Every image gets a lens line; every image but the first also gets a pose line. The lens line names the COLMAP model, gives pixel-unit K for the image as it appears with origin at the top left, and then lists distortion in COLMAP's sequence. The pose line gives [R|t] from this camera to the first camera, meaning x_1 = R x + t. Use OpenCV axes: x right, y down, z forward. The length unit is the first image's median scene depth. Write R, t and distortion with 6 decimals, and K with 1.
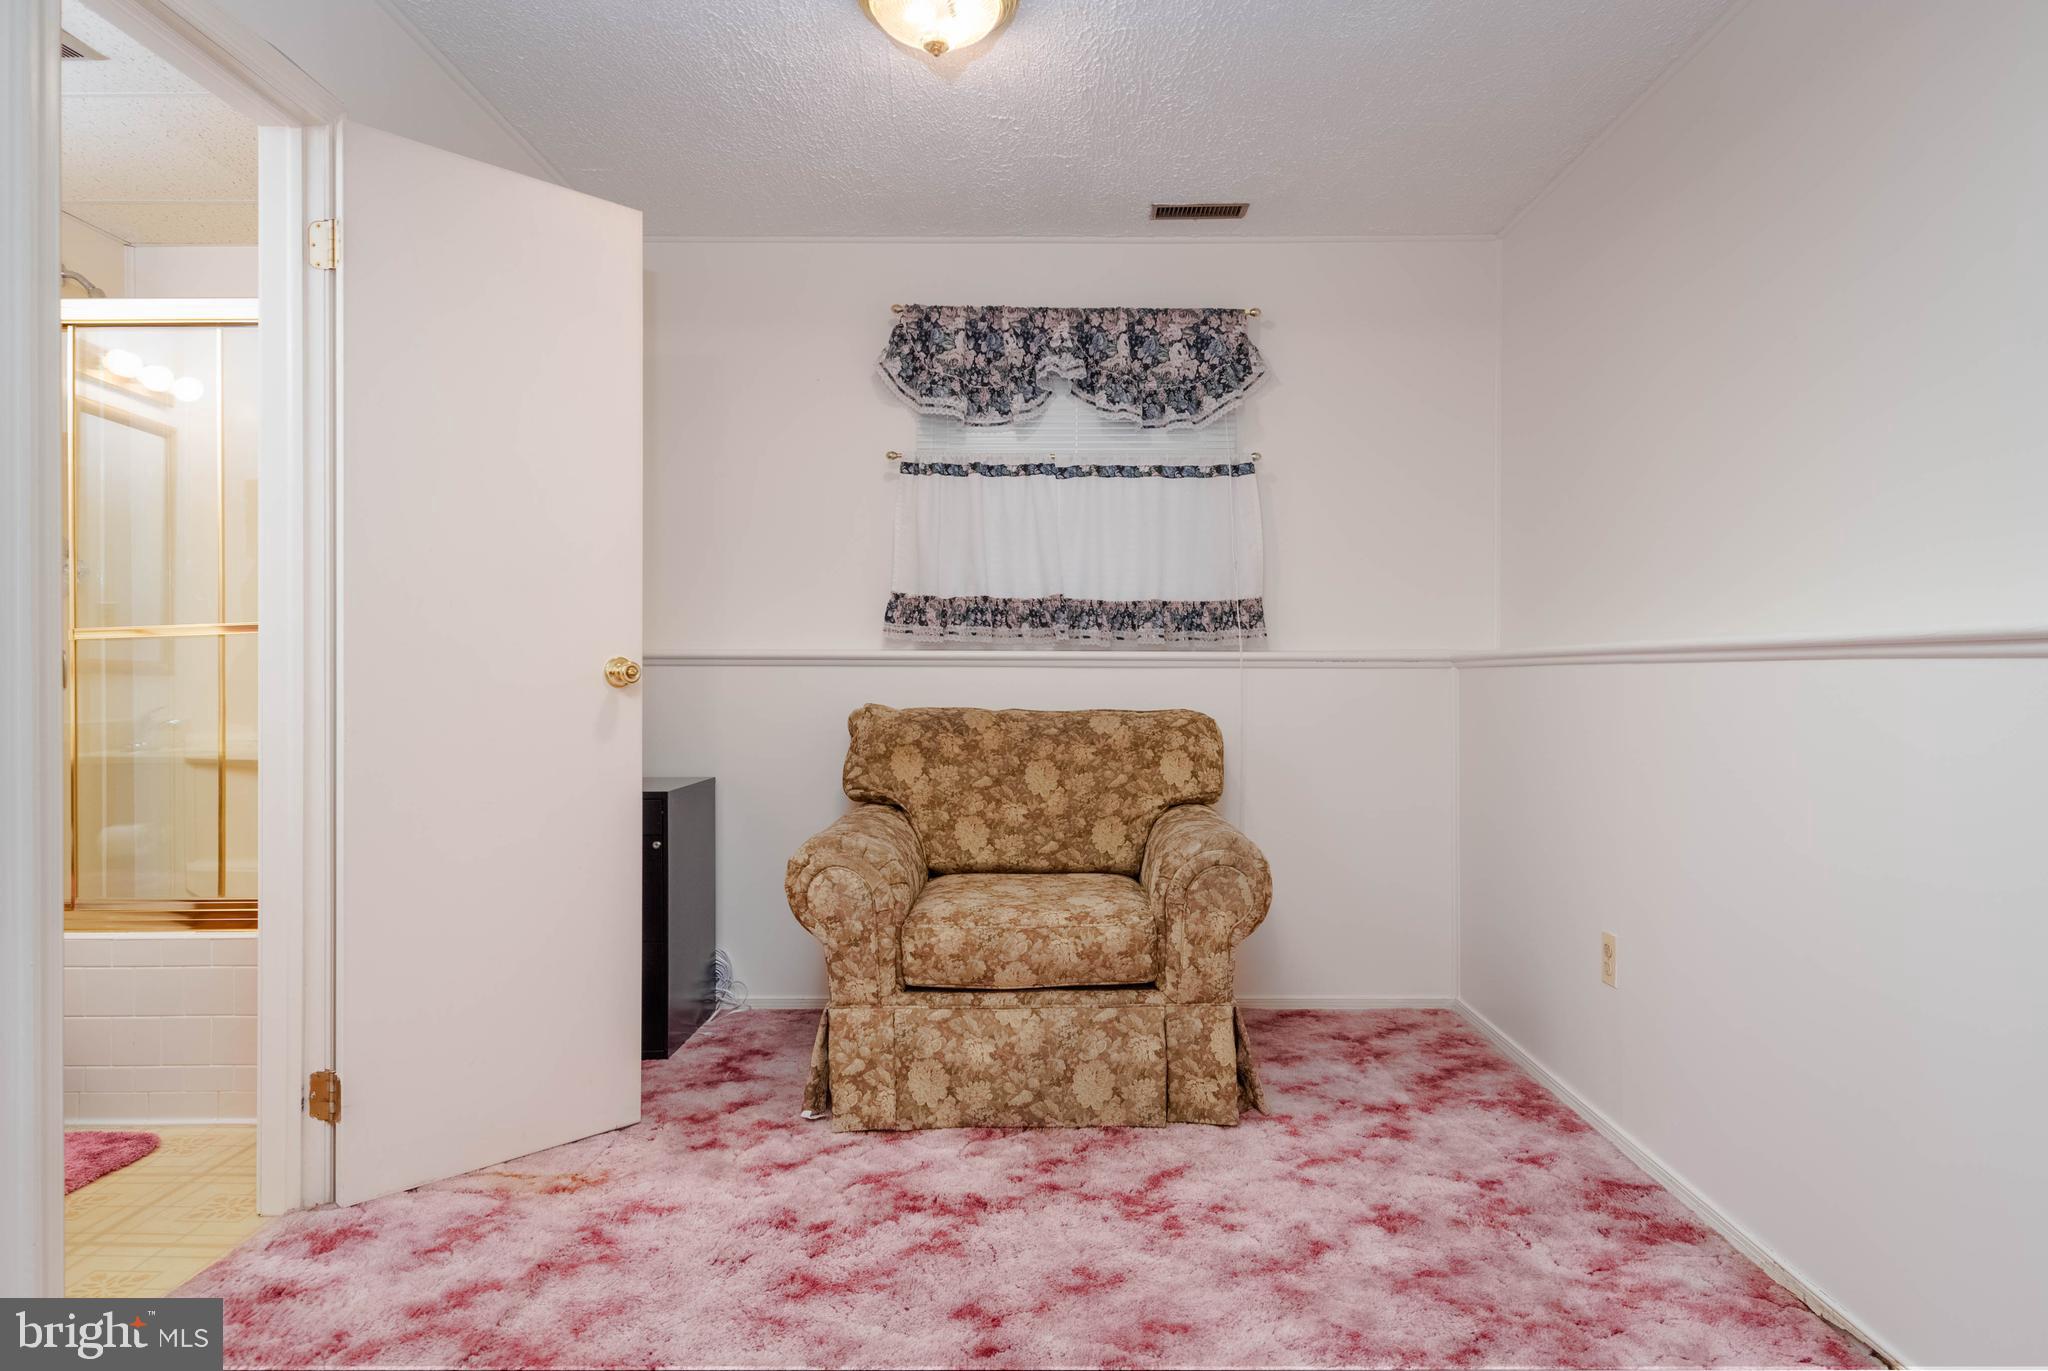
lens RADIAL K [[1249.4, 0, 1028.4], [0, 1249.4, 675.7], [0, 0, 1]] dist [0.015774, -0.001272]
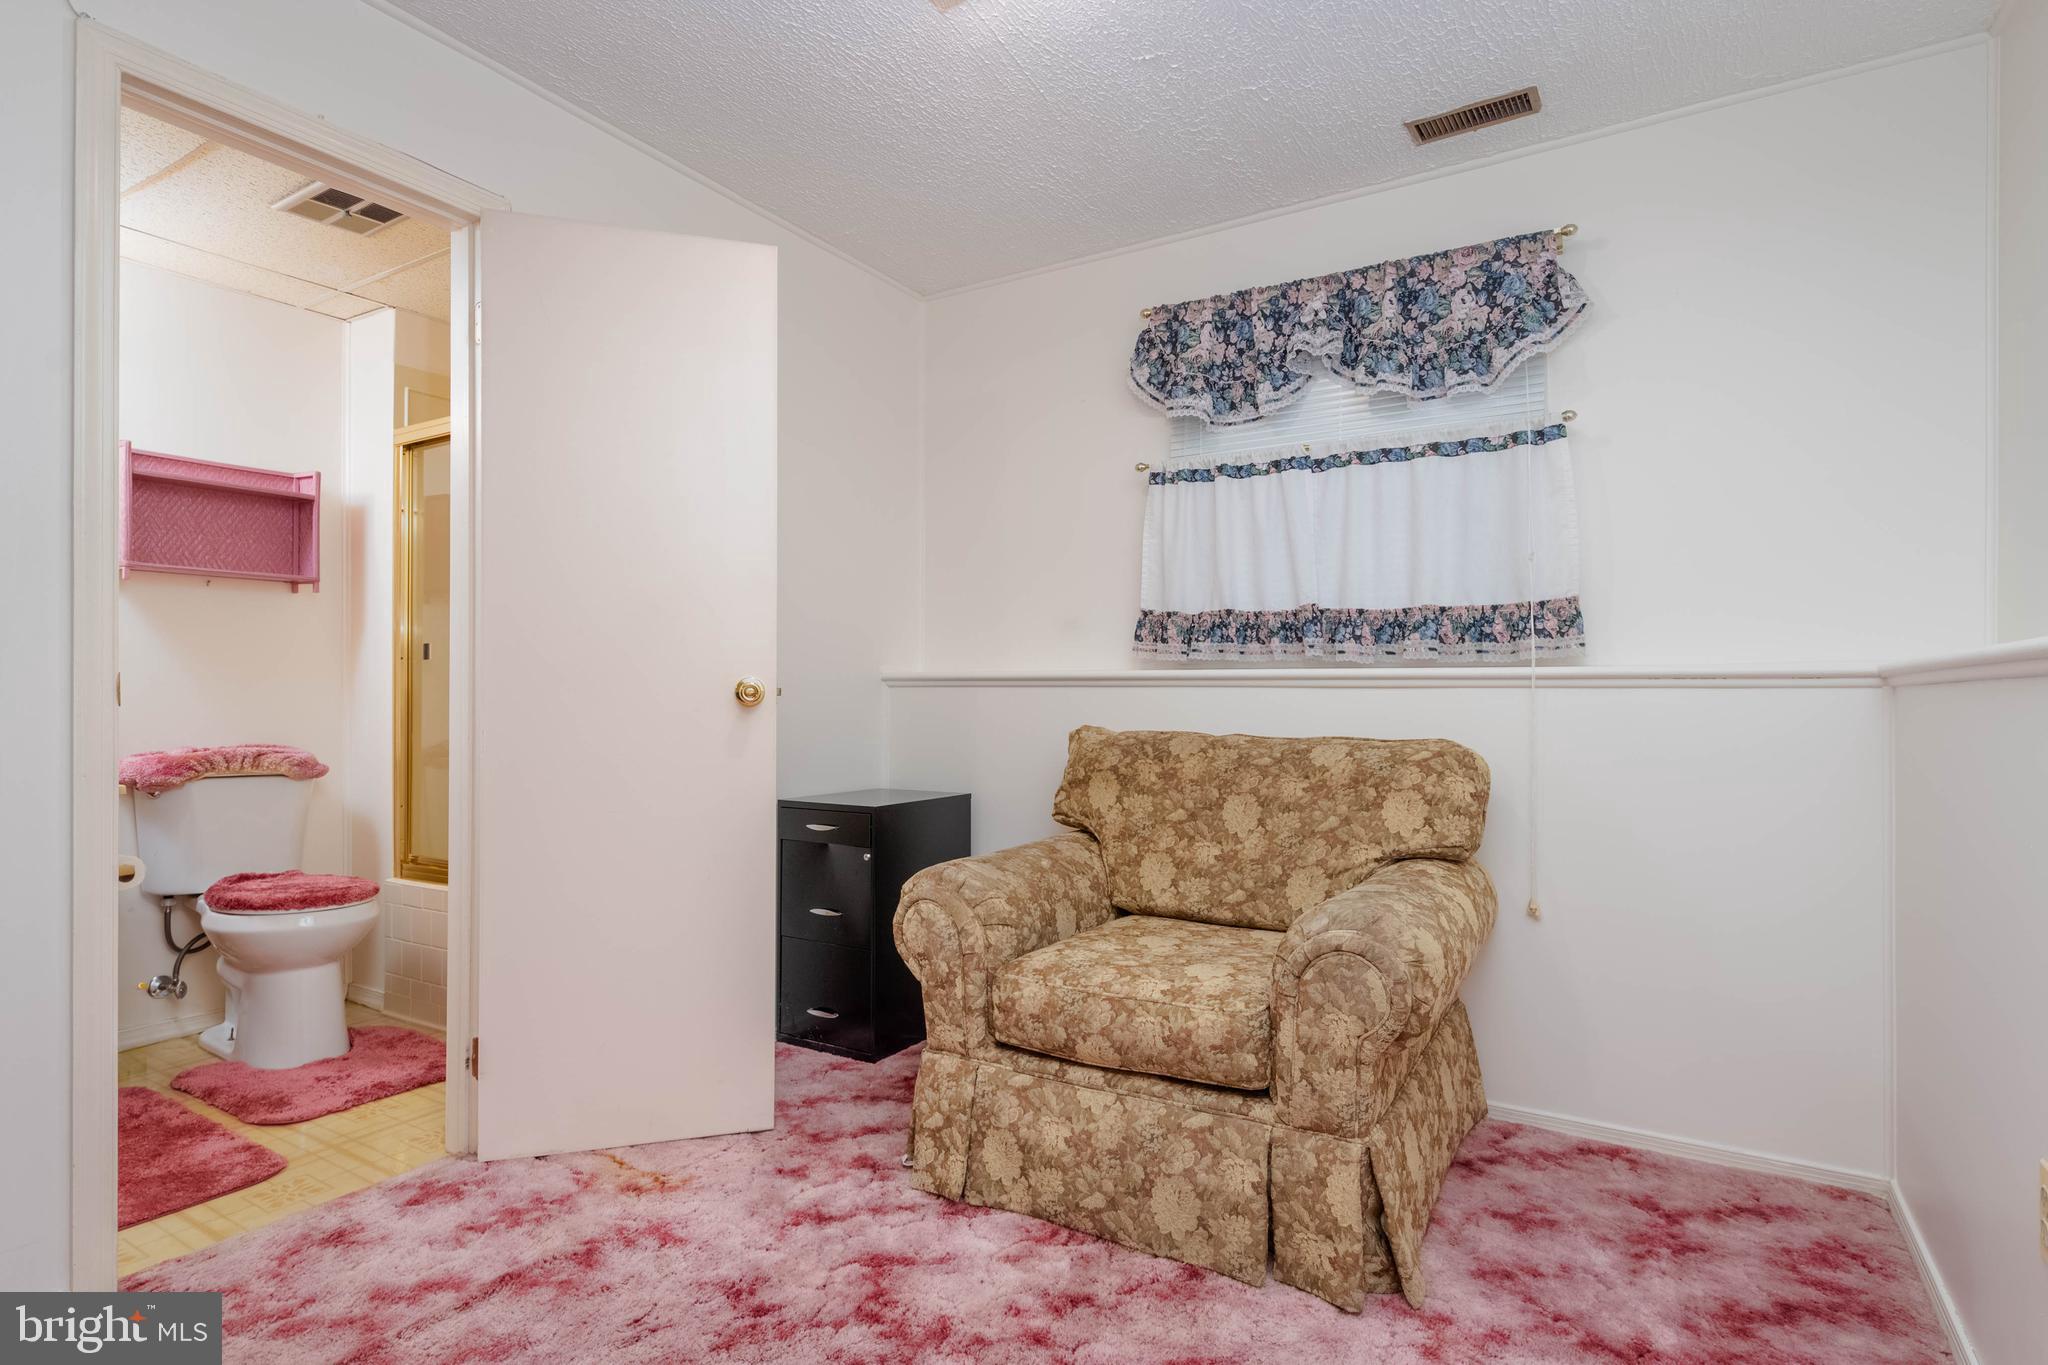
lens RADIAL K [[1042.1, 0, 1029.6], [0, 1042.1, 688.5], [0, 0, 1]] dist [0.026648, -0.014730]
pose [[0.856909, -0.001473, -0.515465, 0.250656], [-0.002414, 0.999973, -0.006870, -0.000415], [0.515462, 0.007131, 0.856883, 0.293487]]
